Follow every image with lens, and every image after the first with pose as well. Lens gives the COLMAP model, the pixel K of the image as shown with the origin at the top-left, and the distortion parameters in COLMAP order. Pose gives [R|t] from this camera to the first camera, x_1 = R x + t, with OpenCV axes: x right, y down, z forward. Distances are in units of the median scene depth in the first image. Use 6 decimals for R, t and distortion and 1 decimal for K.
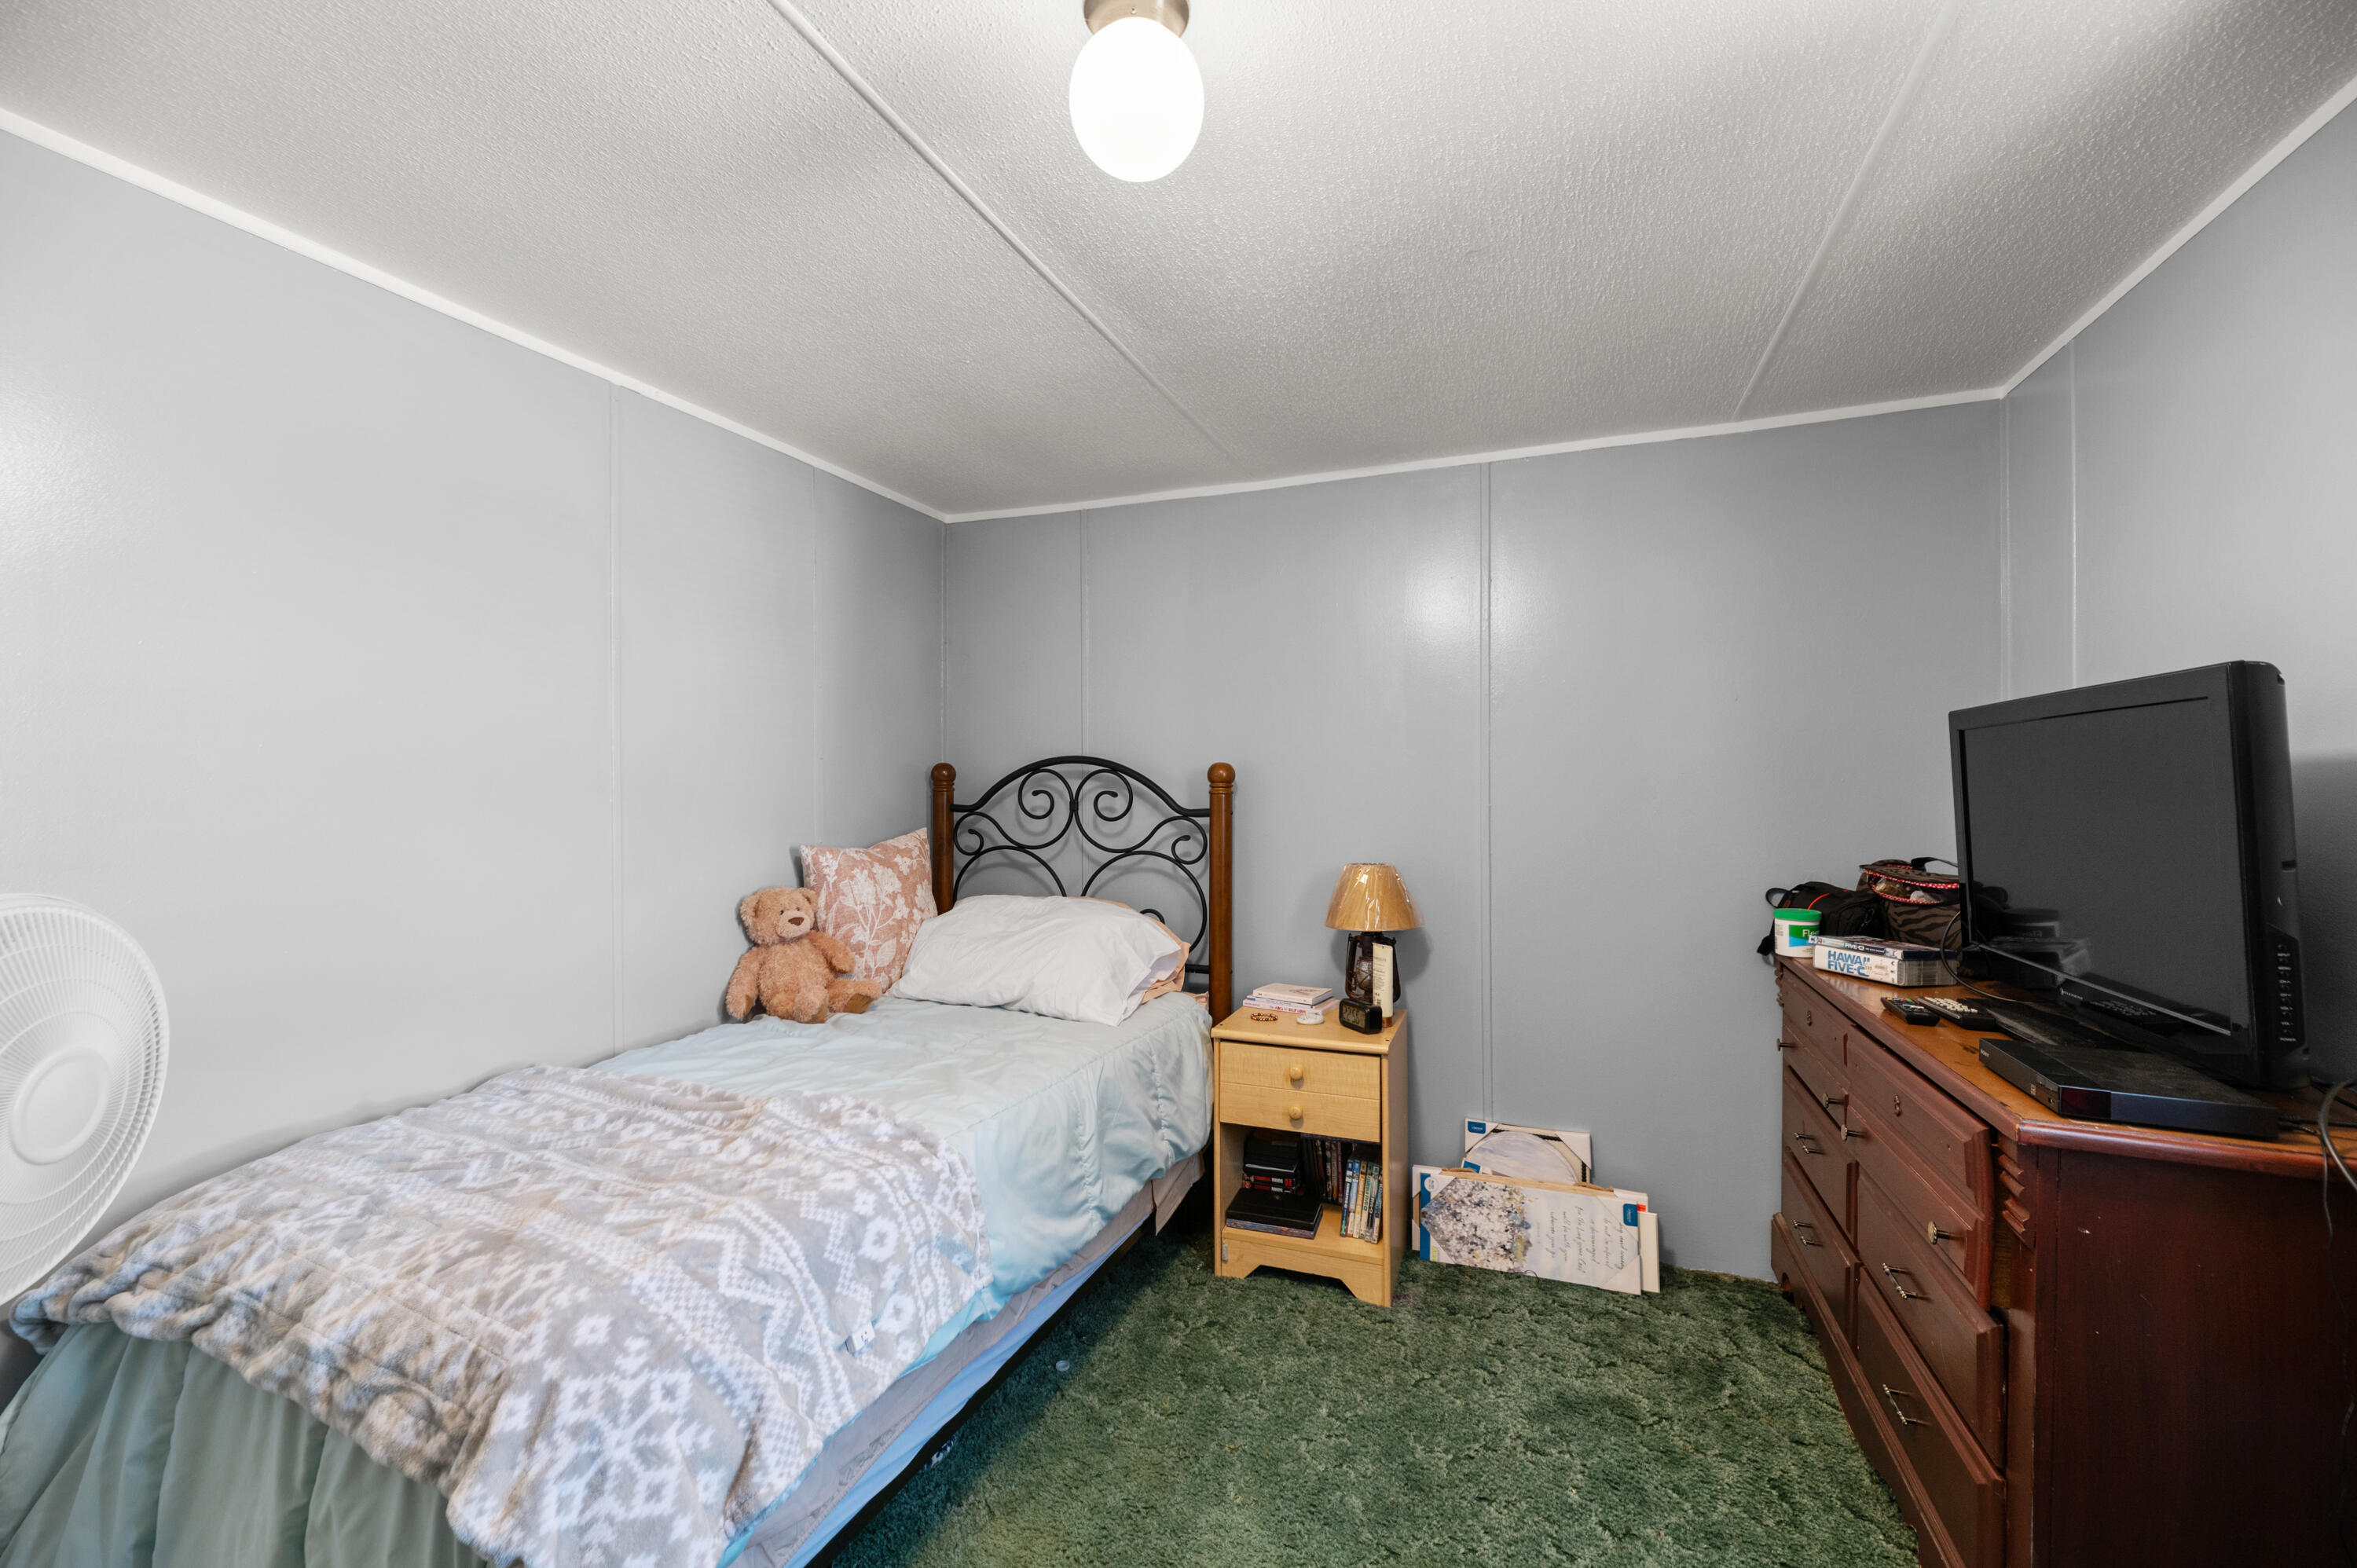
lens RADIAL K [[951.6, 0, 1185.8], [0, 951.6, 789.2], [0, 0, 1]] dist [0.000164, 0.000244]
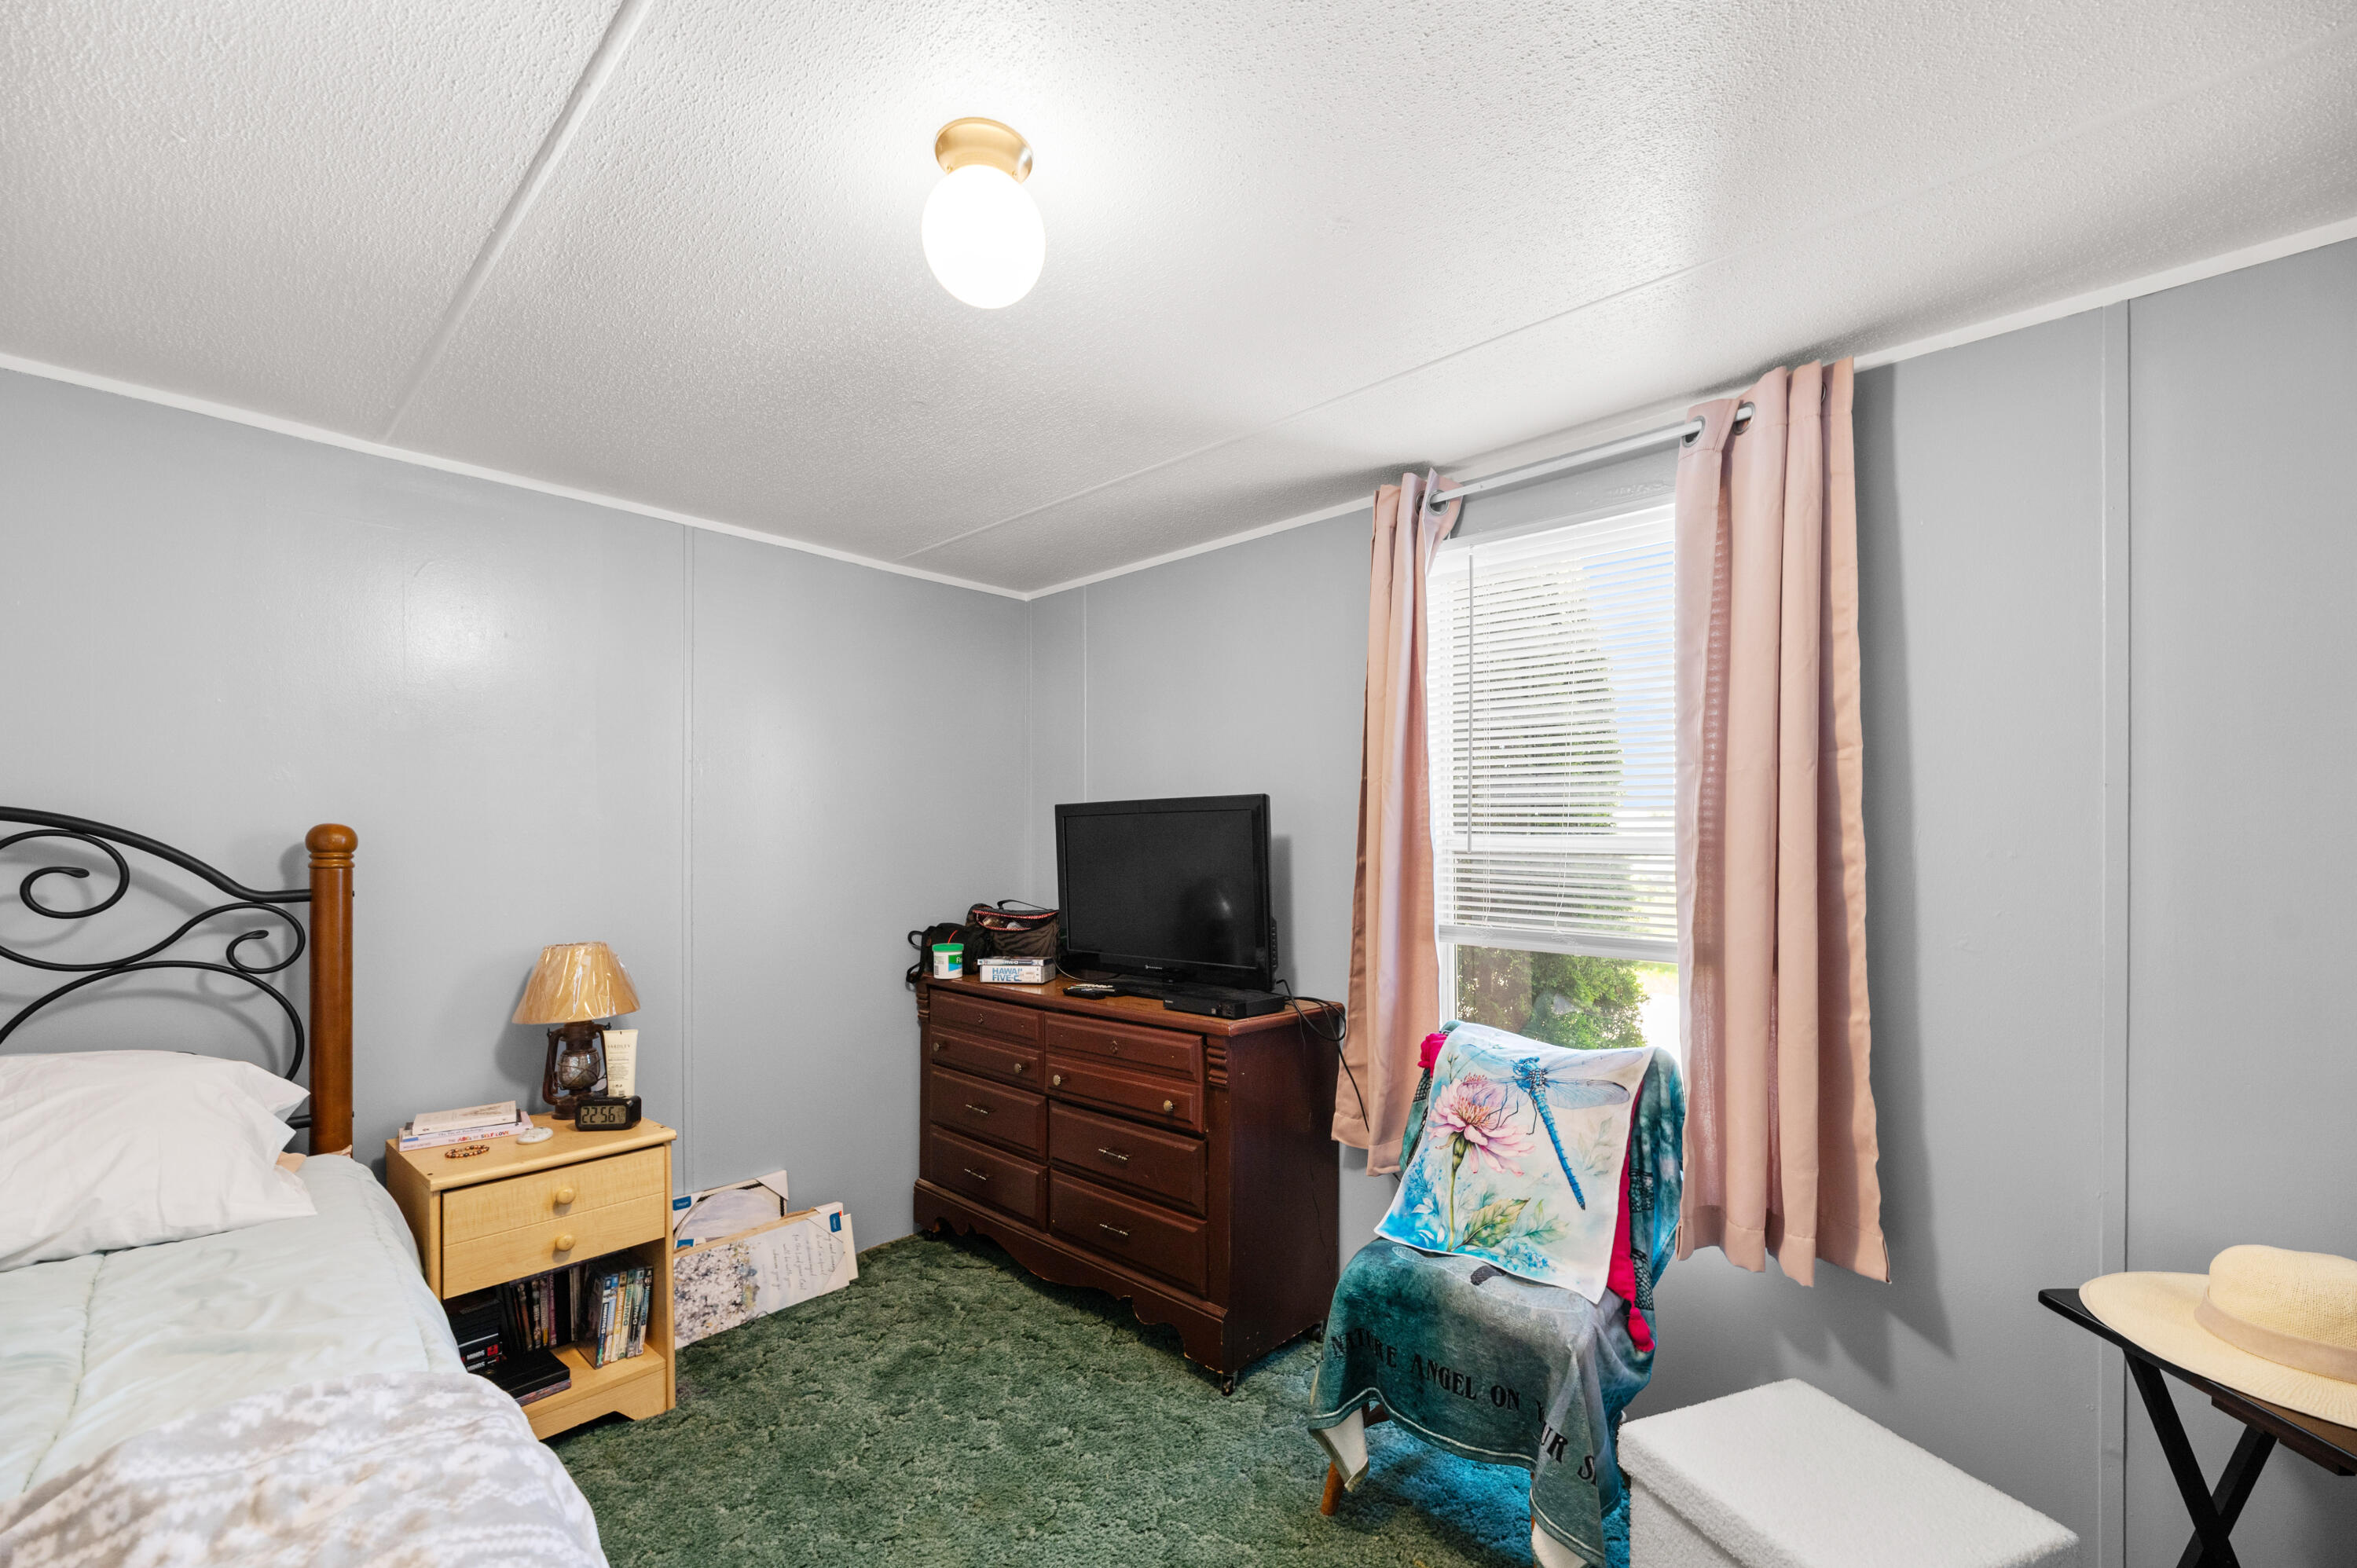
lens RADIAL K [[964.9, 0, 1180.3], [0, 964.9, 856.3], [0, 0, 1]] dist [-0.000352, -0.000011]
pose [[0.370886, -0.010173, 0.928623, -0.462039], [0.007876, 0.999938, 0.007809, -0.005075], [-0.928645, 0.004418, 0.370943, 0.170383]]
